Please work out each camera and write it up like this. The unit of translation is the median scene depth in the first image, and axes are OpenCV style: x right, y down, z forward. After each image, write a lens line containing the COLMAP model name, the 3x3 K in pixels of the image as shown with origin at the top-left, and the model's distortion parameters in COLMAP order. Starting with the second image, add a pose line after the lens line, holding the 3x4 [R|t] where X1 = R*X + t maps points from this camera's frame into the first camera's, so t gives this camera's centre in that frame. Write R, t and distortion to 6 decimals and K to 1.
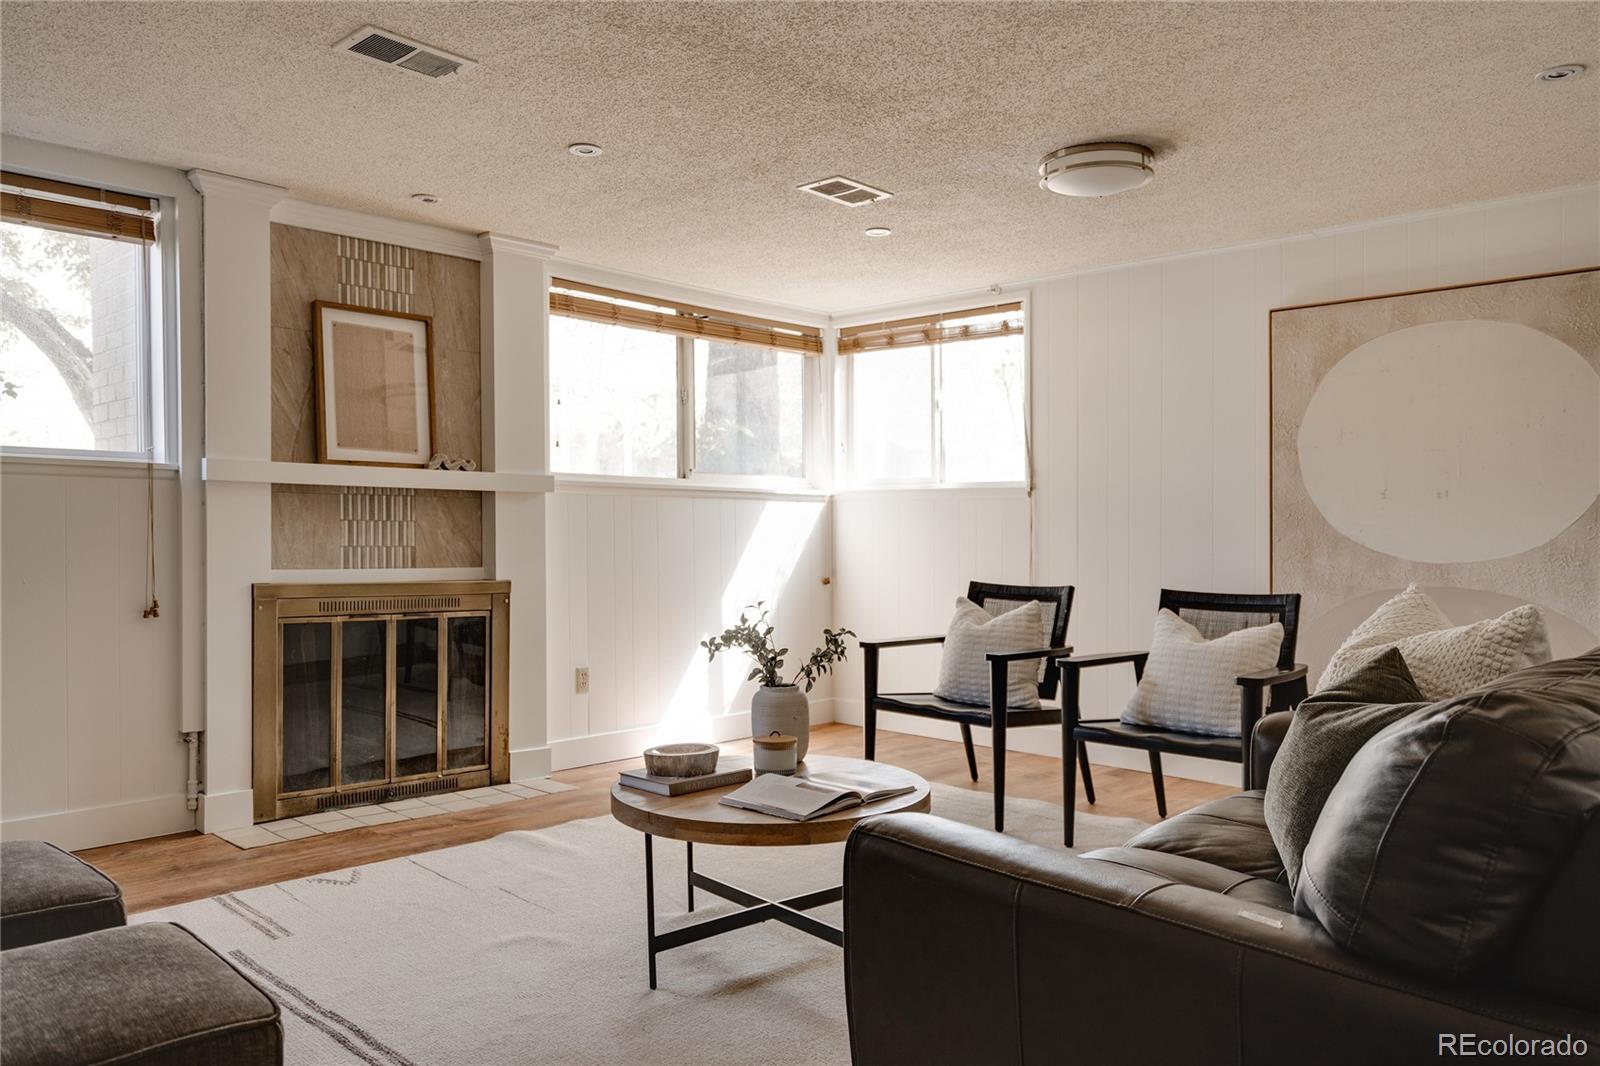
lens RADIAL K [[1133.6, 0, 801.6], [0, 1133.6, 532.0], [0, 0, 1]] dist [0.012231, 0.013066]
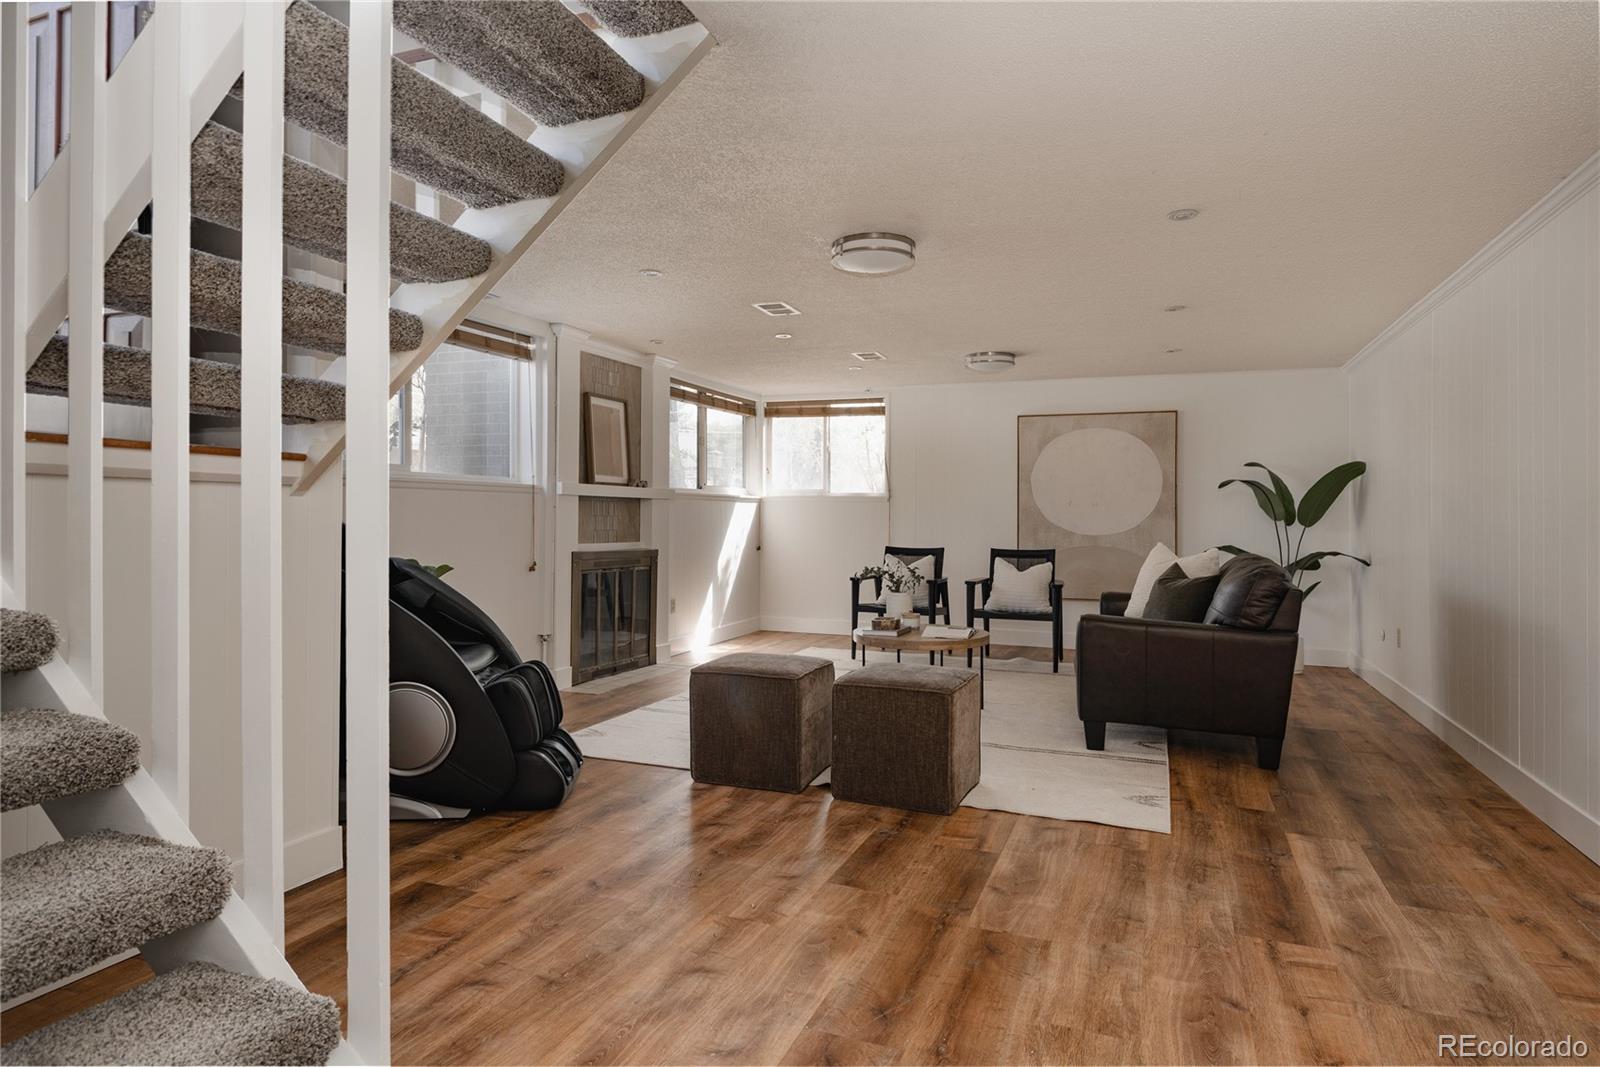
lens RADIAL K [[906.1, 0, 784.1], [0, 906.1, 516.1], [0, 0, 1]] dist [0.007054, -0.000859]
pose [[0.926540, 0.000864, 0.376196, -0.641278], [-0.002314, 0.999992, 0.003404, -0.014789], [-0.376190, -0.004024, 0.926534, -0.406783]]
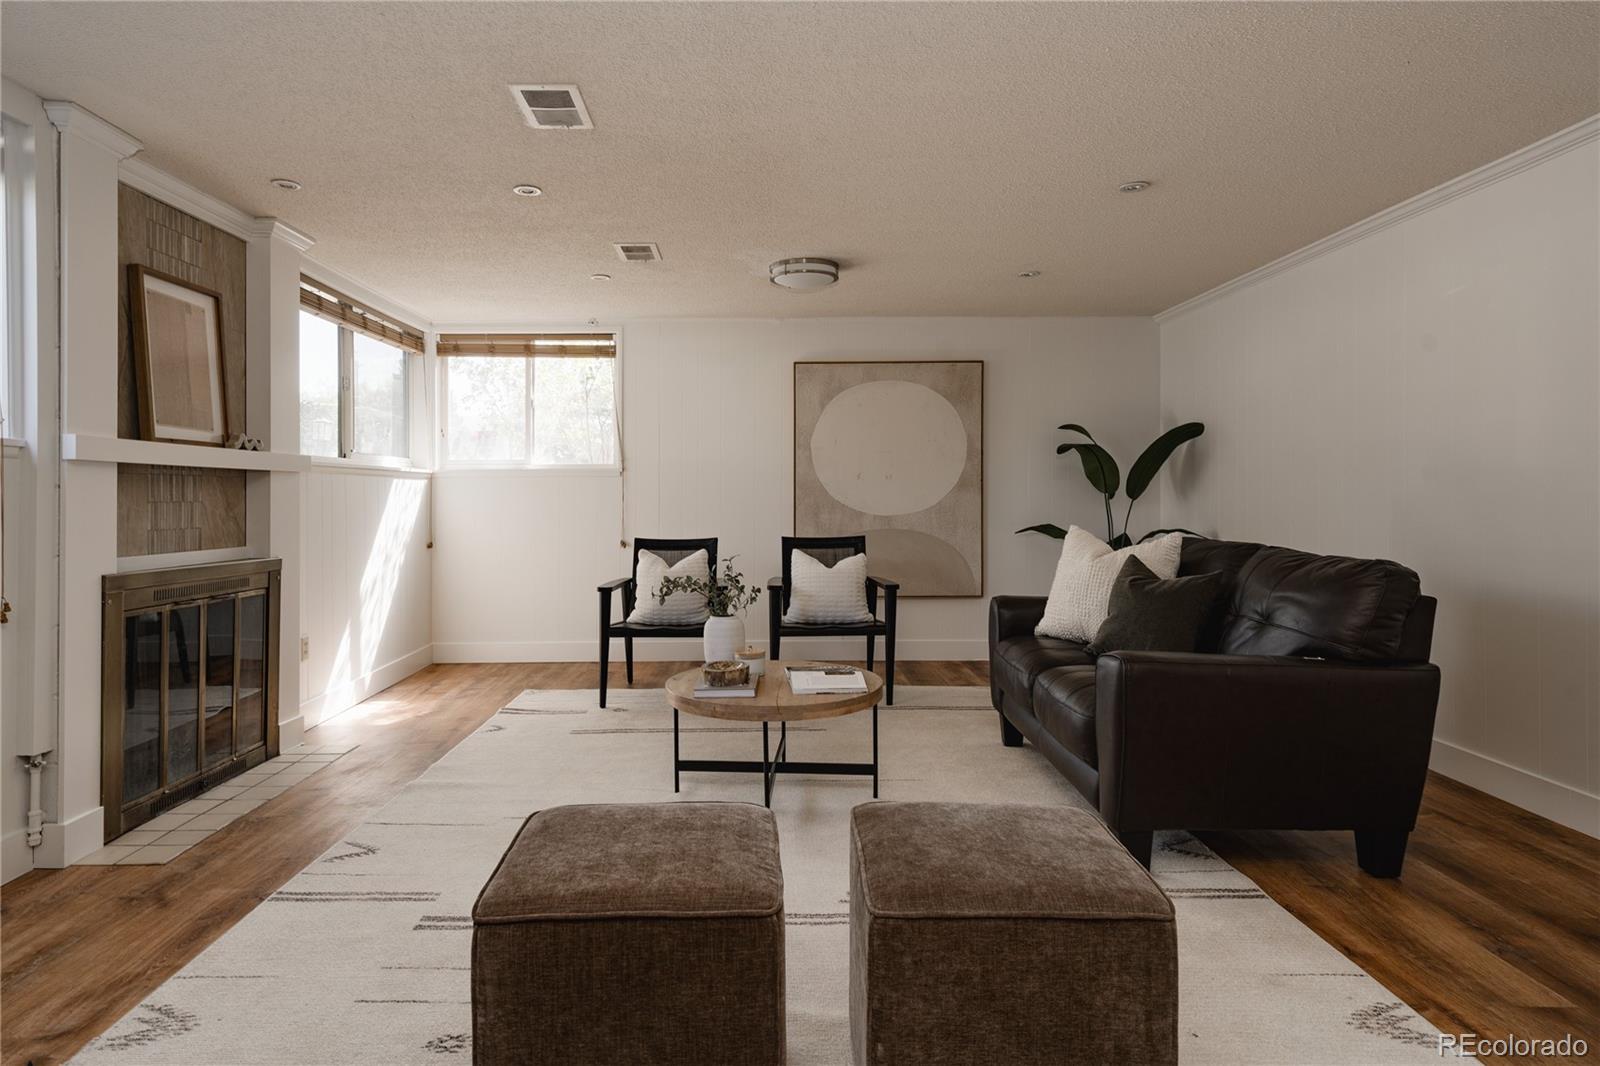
lens RADIAL K [[906.1, 0, 738.2], [0, 906.1, 487.4], [0, 0, 1]] dist [0.007054, -0.000859]
pose [[0.726353, -0.006157, 0.687294, -0.550866], [0.012289, 0.999916, -0.004029, -0.013193], [-0.687212, 0.011373, 0.726368, 0.123805]]
